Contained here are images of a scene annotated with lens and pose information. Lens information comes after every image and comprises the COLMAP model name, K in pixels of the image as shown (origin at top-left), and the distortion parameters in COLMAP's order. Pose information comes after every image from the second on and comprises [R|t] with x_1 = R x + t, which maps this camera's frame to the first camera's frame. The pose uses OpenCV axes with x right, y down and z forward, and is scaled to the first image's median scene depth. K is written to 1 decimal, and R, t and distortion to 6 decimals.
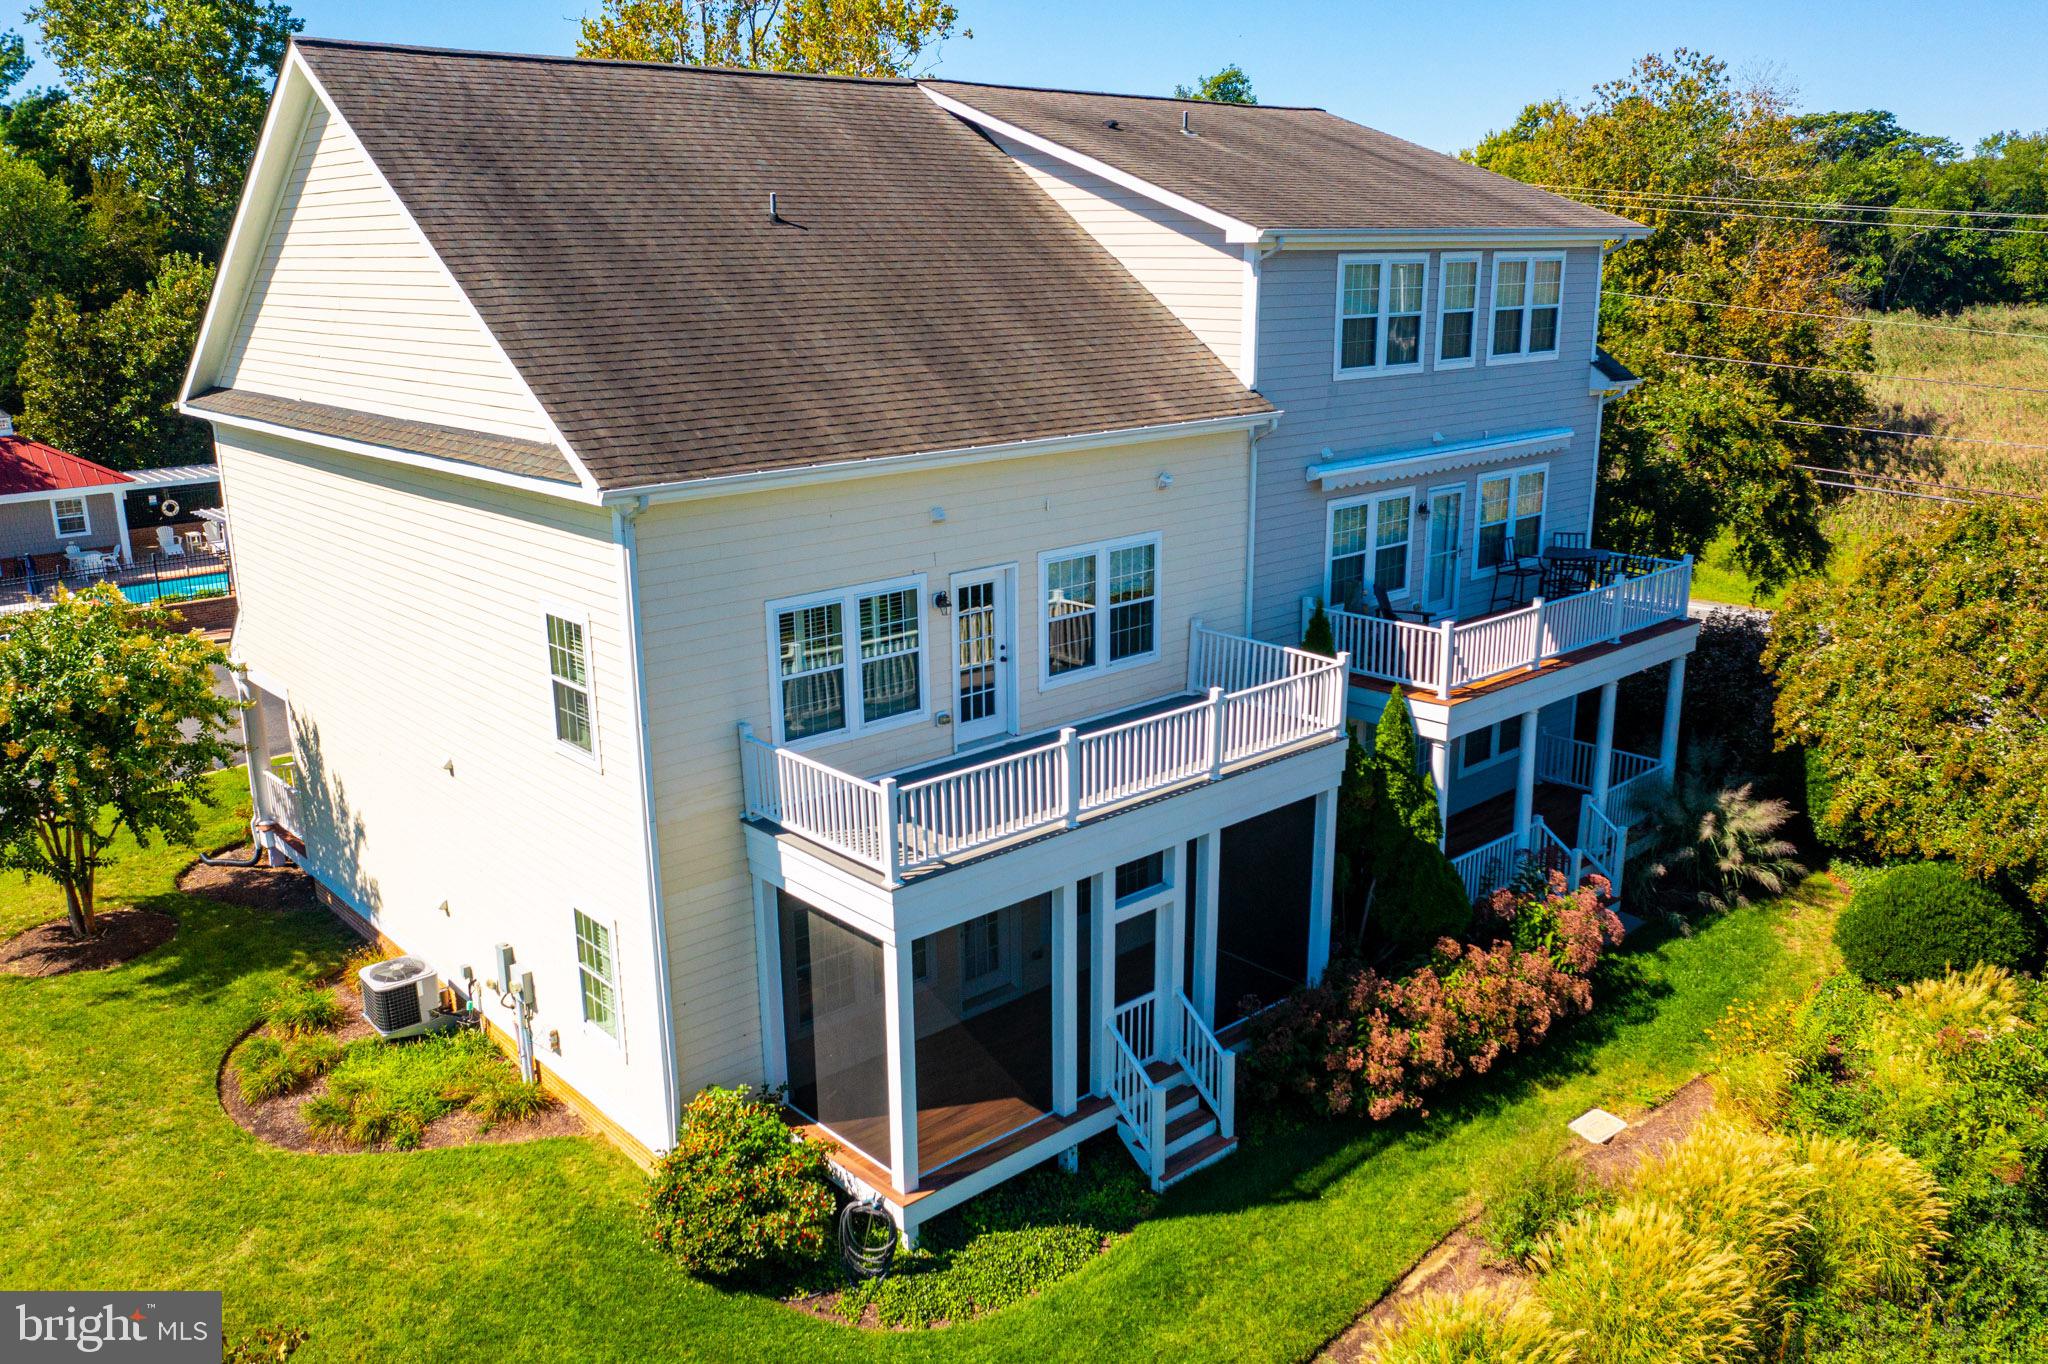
lens RADIAL K [[1591.6, 0, 1015.1], [0, 1591.6, 694.2], [0, 0, 1]] dist [-0.029842, 0.003031]
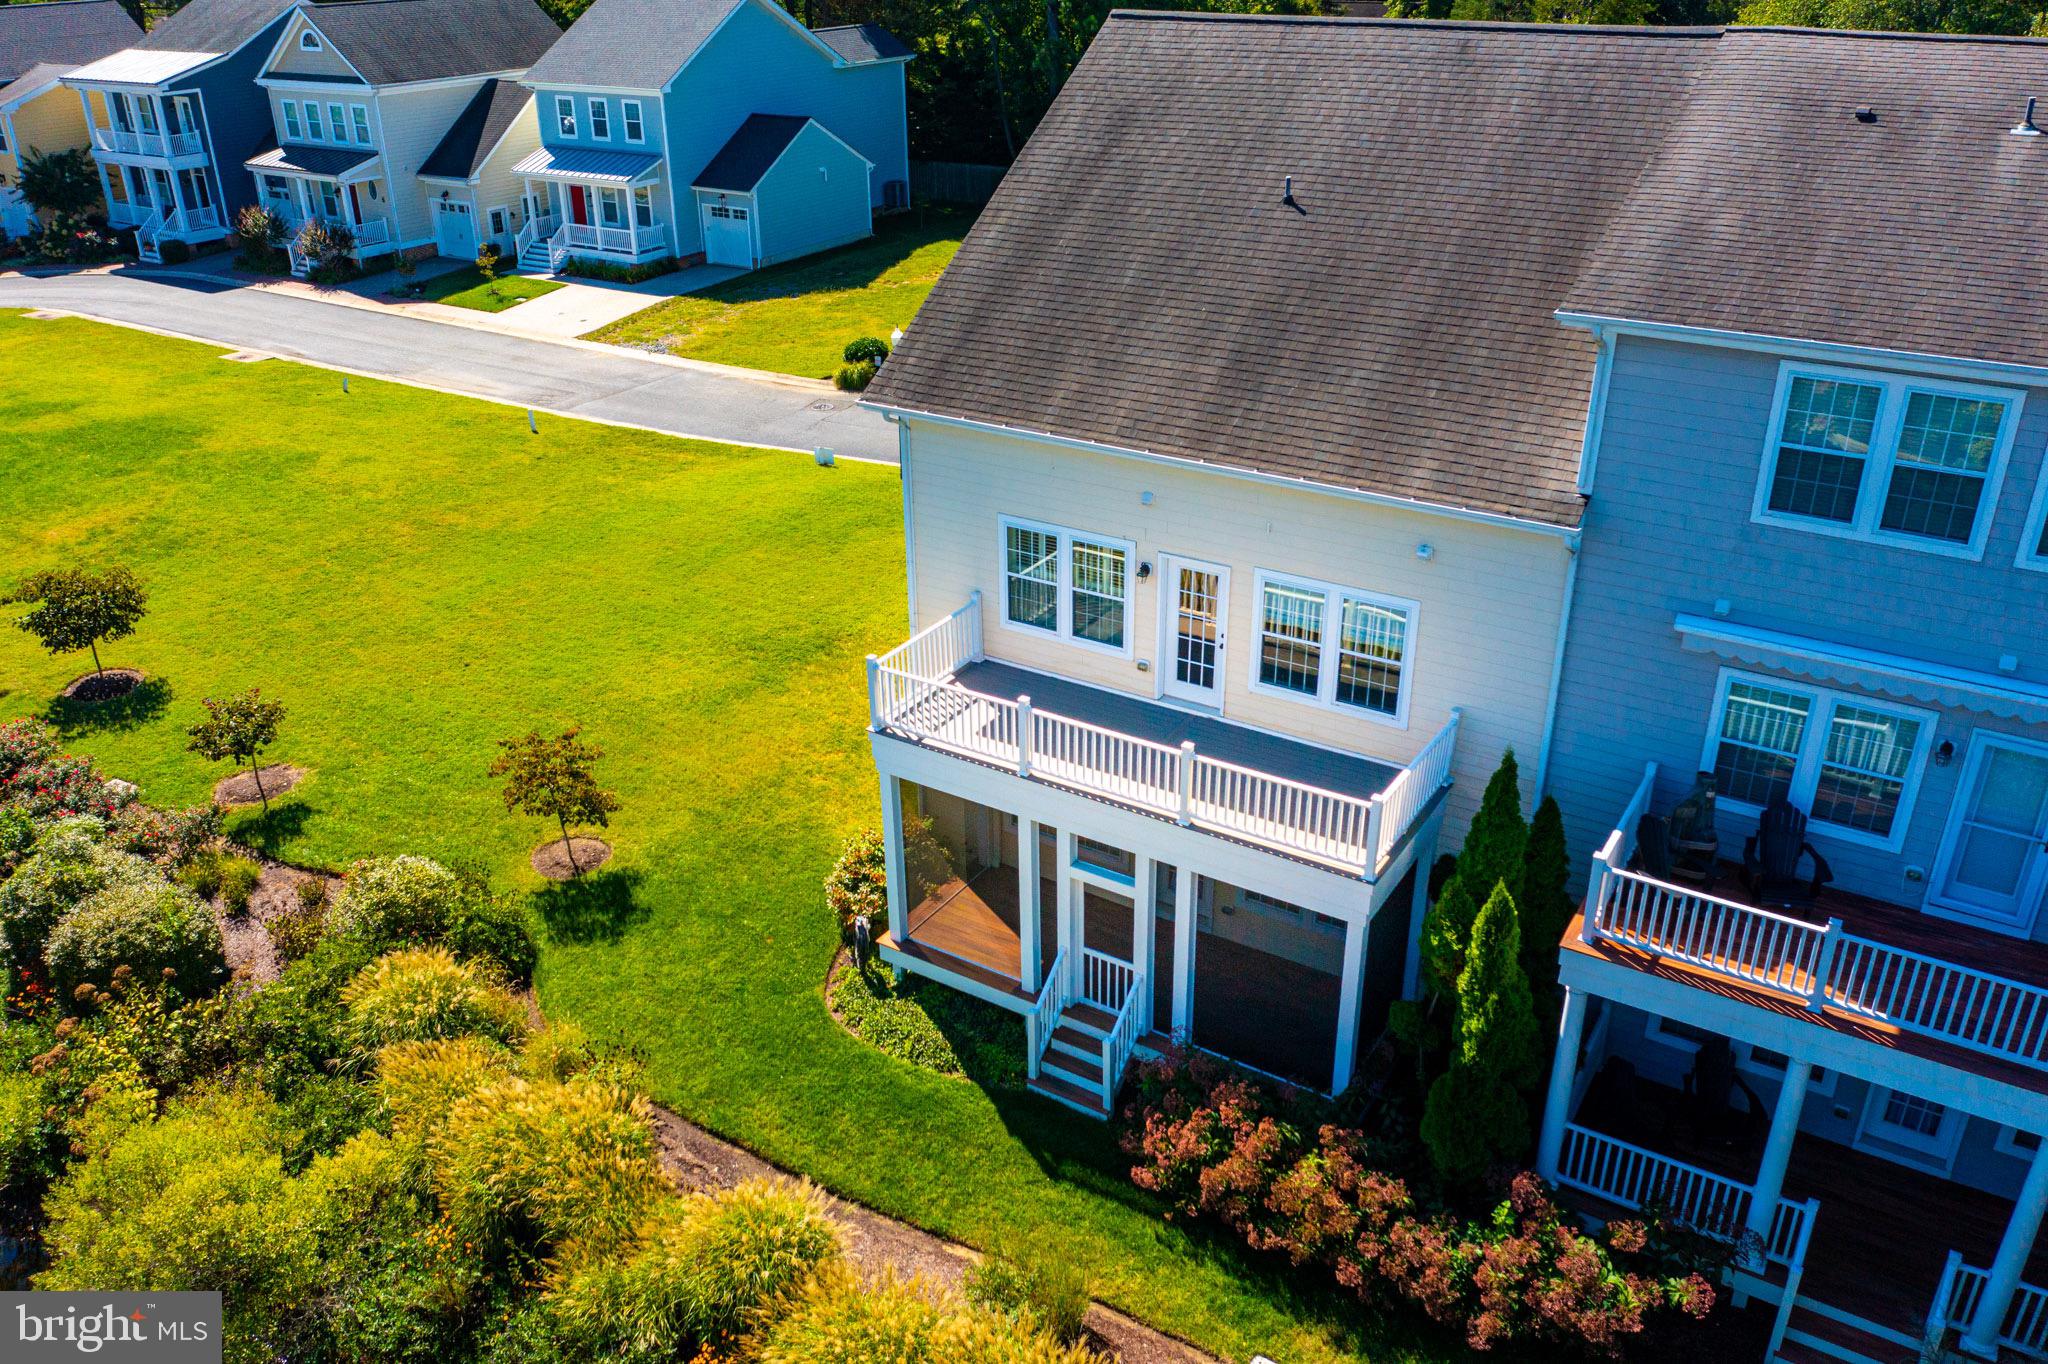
lens RADIAL K [[1591.6, 0, 1015.1], [0, 1591.6, 694.2], [0, 0, 1]] dist [-0.029842, 0.003031]
pose [[0.266889, 0.437917, -0.858487, 0.945876], [-0.250219, 0.891737, 0.377089, -0.385242], [0.930678, 0.114168, 0.347570, 0.514802]]
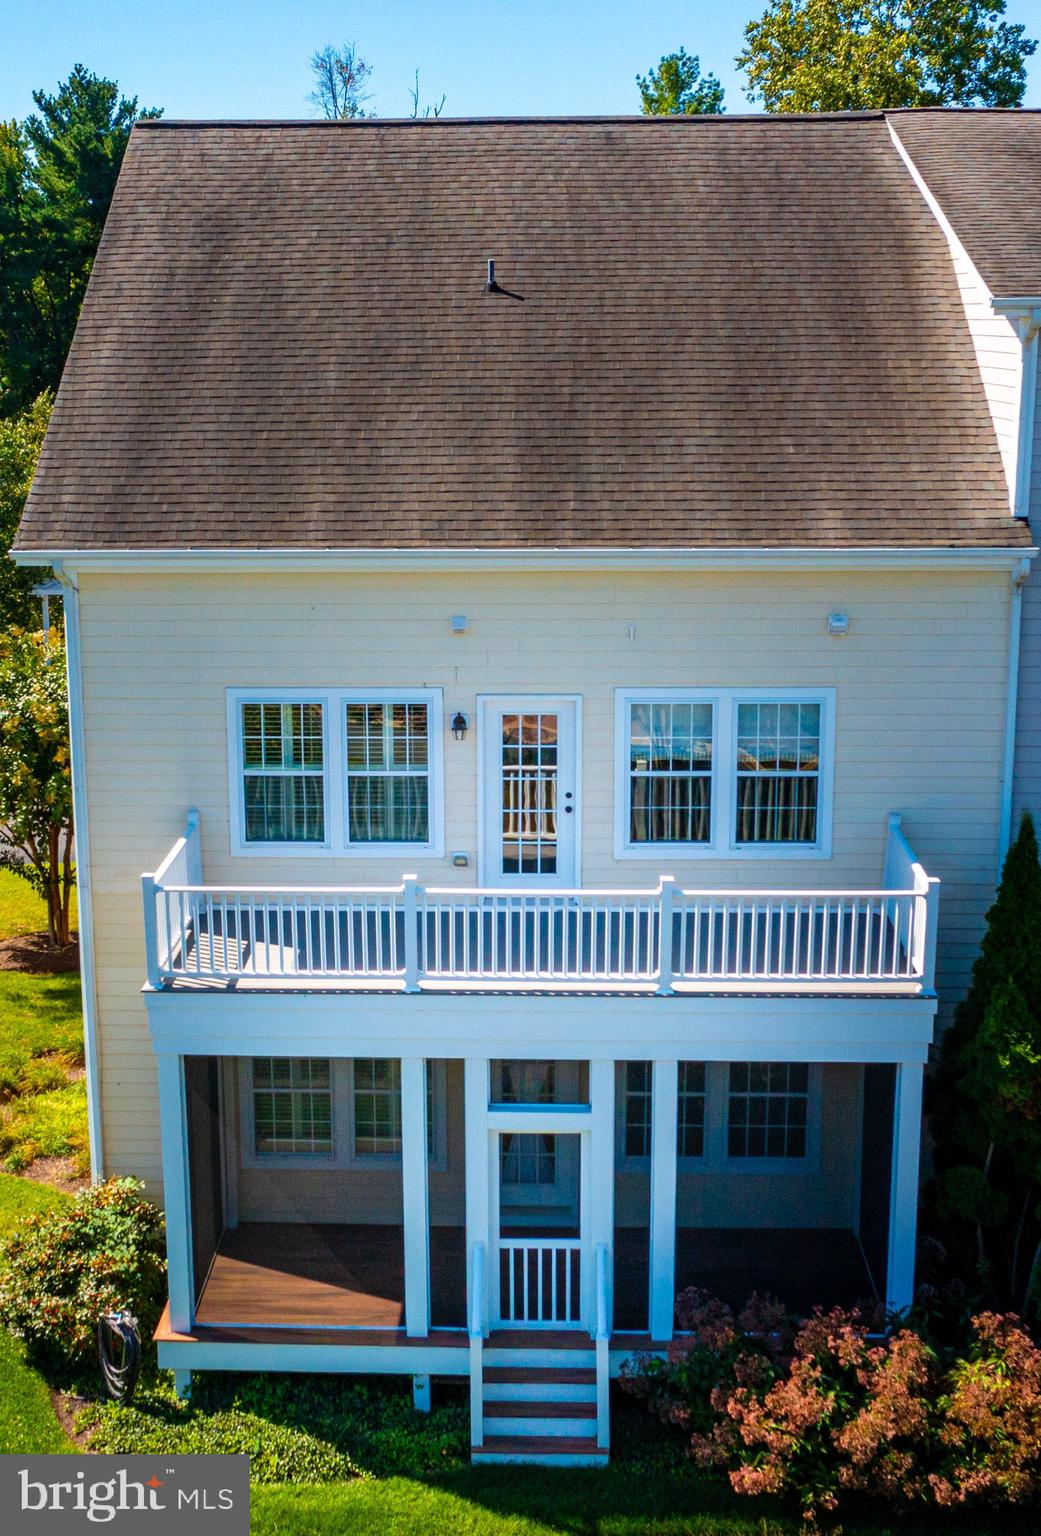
lens RADIAL K [[2094.9, 0, 449.1], [0, 2094.9, 814.3], [0, 0, 1]] dist [0.013347, -0.113662]
pose [[0.710953, 0.162690, -0.684162, 0.732896], [-0.189717, 0.981172, 0.036172, -0.049564], [0.677166, 0.104080, 0.728432, 0.163019]]
